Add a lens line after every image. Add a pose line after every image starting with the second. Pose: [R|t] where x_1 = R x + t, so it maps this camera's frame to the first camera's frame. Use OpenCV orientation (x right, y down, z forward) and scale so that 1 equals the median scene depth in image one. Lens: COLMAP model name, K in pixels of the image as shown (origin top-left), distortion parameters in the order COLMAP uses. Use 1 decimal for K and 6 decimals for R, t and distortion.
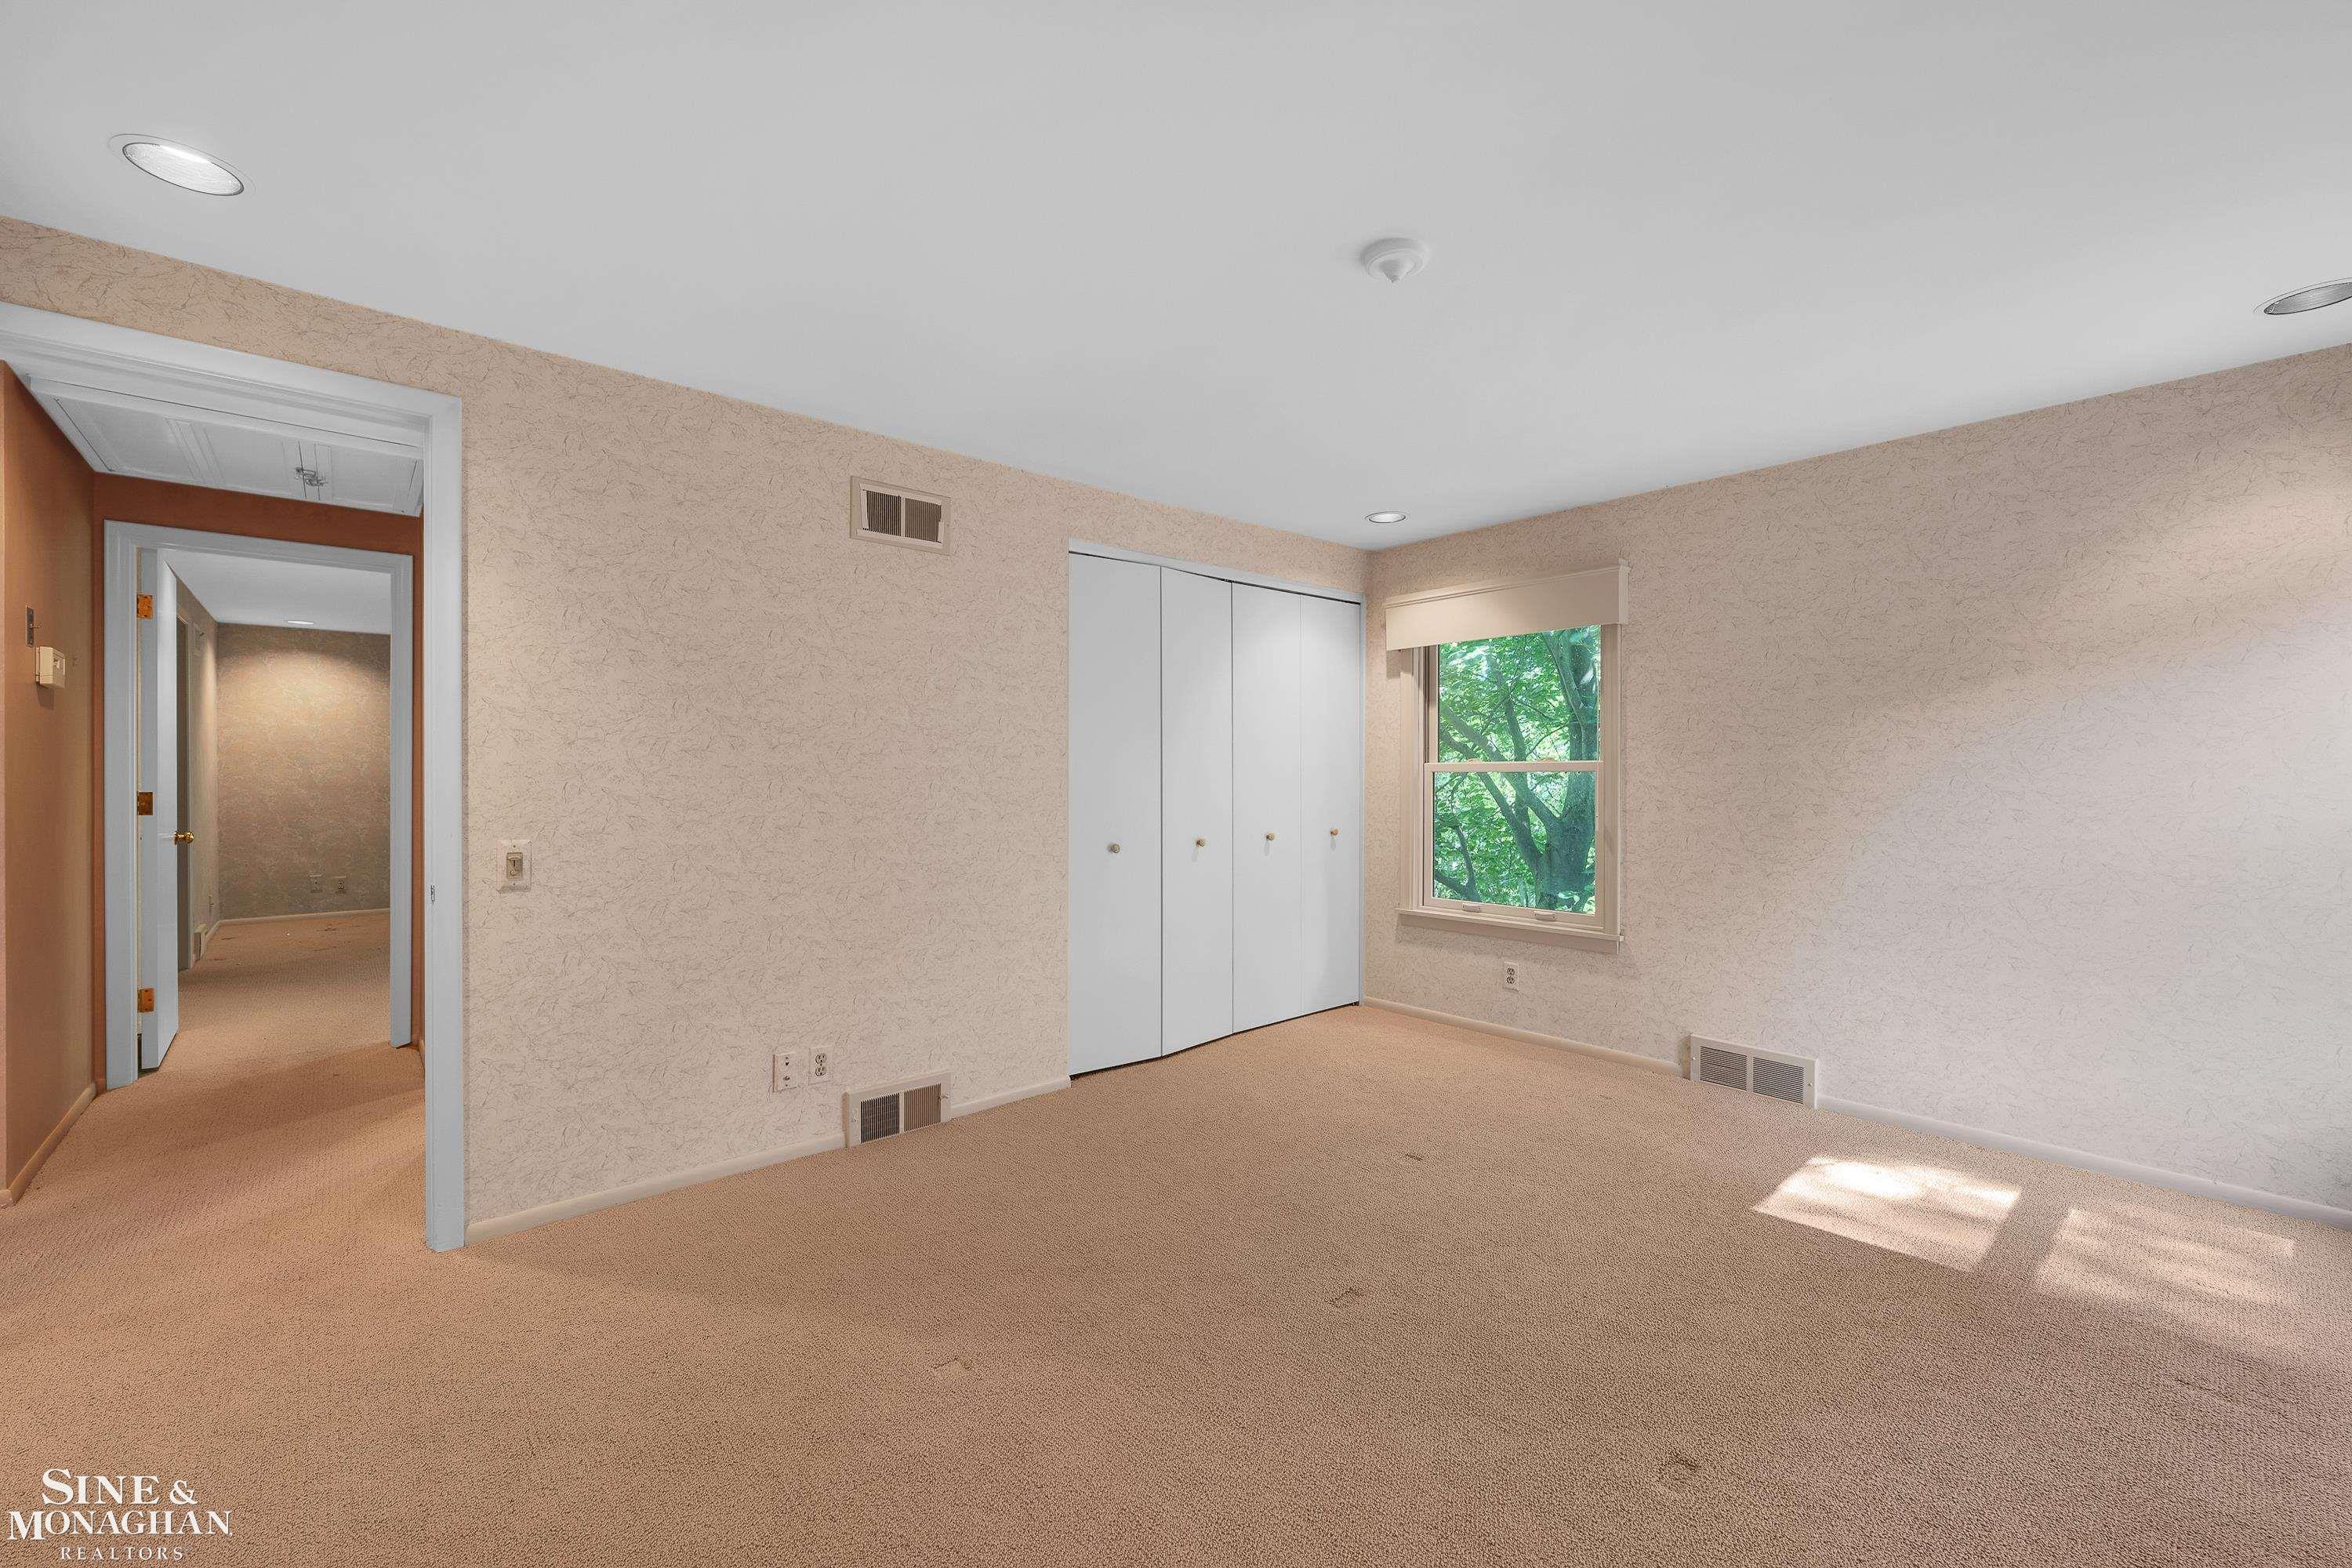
lens RADIAL K [[949.2, 0, 1170.8], [0, 949.2, 773.6], [0, 0, 1]] dist [-0.001776, 0.000521]
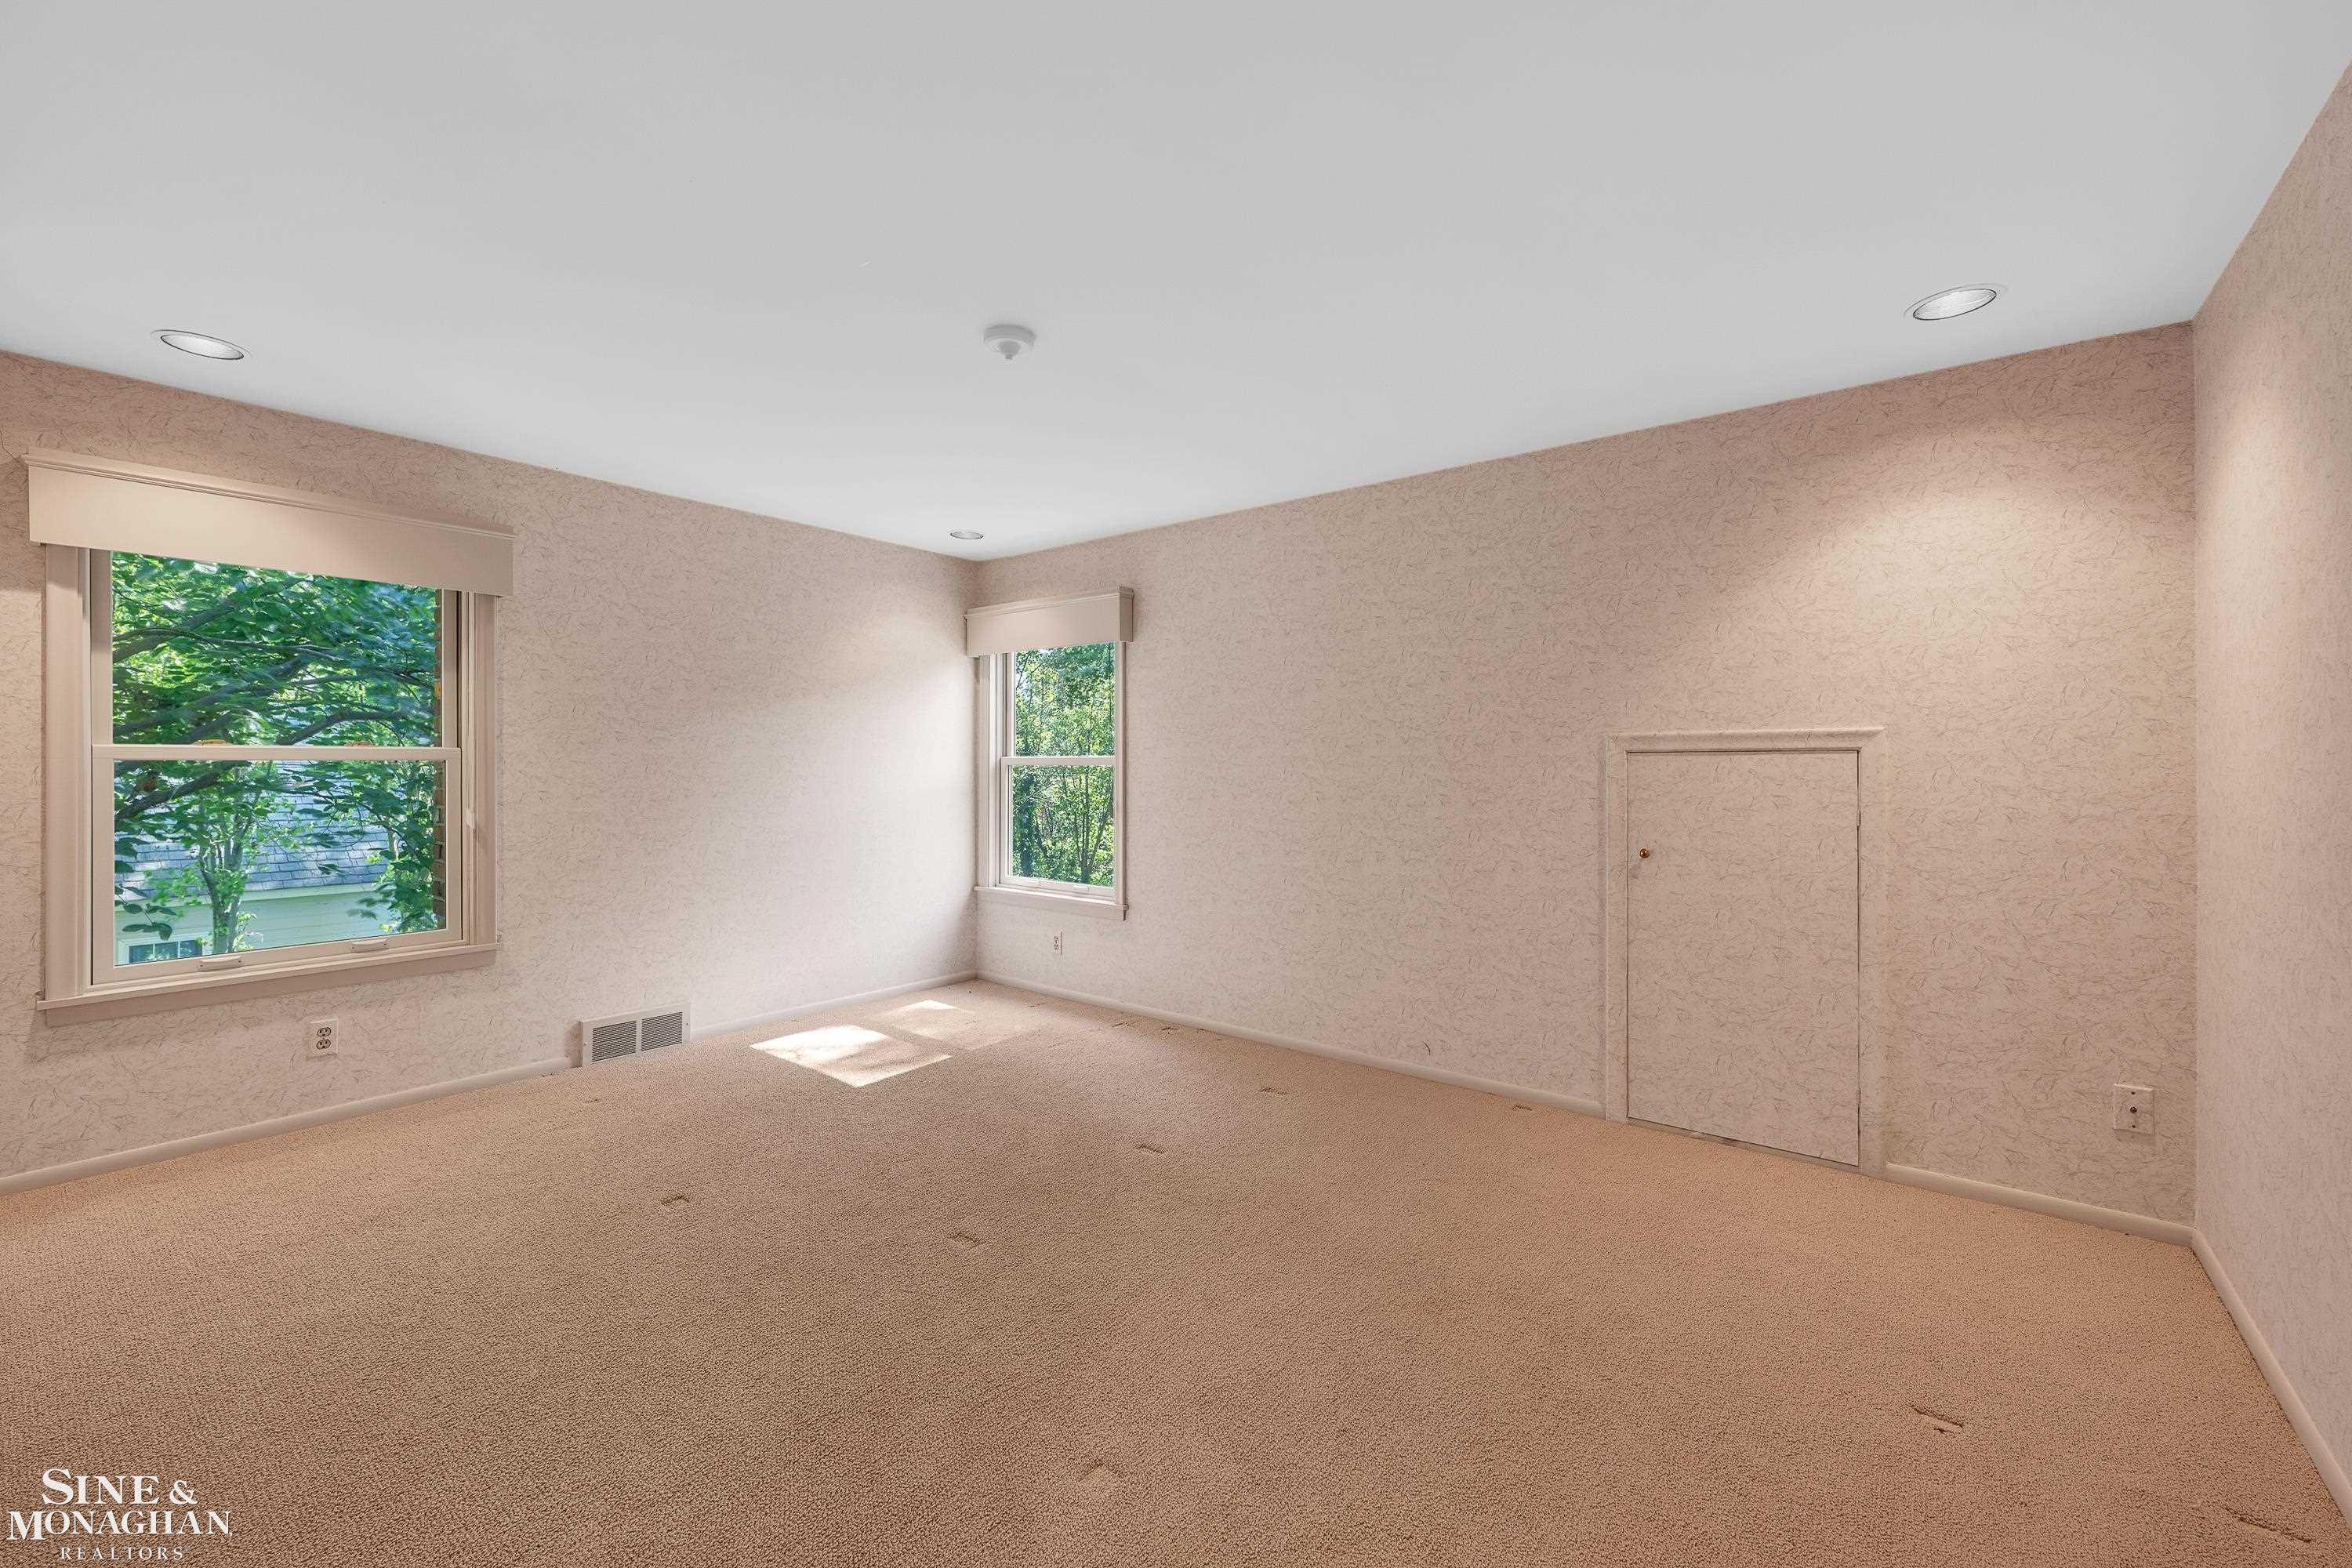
lens RADIAL K [[949.2, 0, 1165.8], [0, 949.2, 764.5], [0, 0, 1]] dist [-0.001776, 0.000521]
pose [[-0.170918, -0.003364, 0.985280, -0.561938], [-0.002789, 0.999992, 0.002930, -0.003092], [-0.985281, -0.002247, -0.170926, 0.571116]]
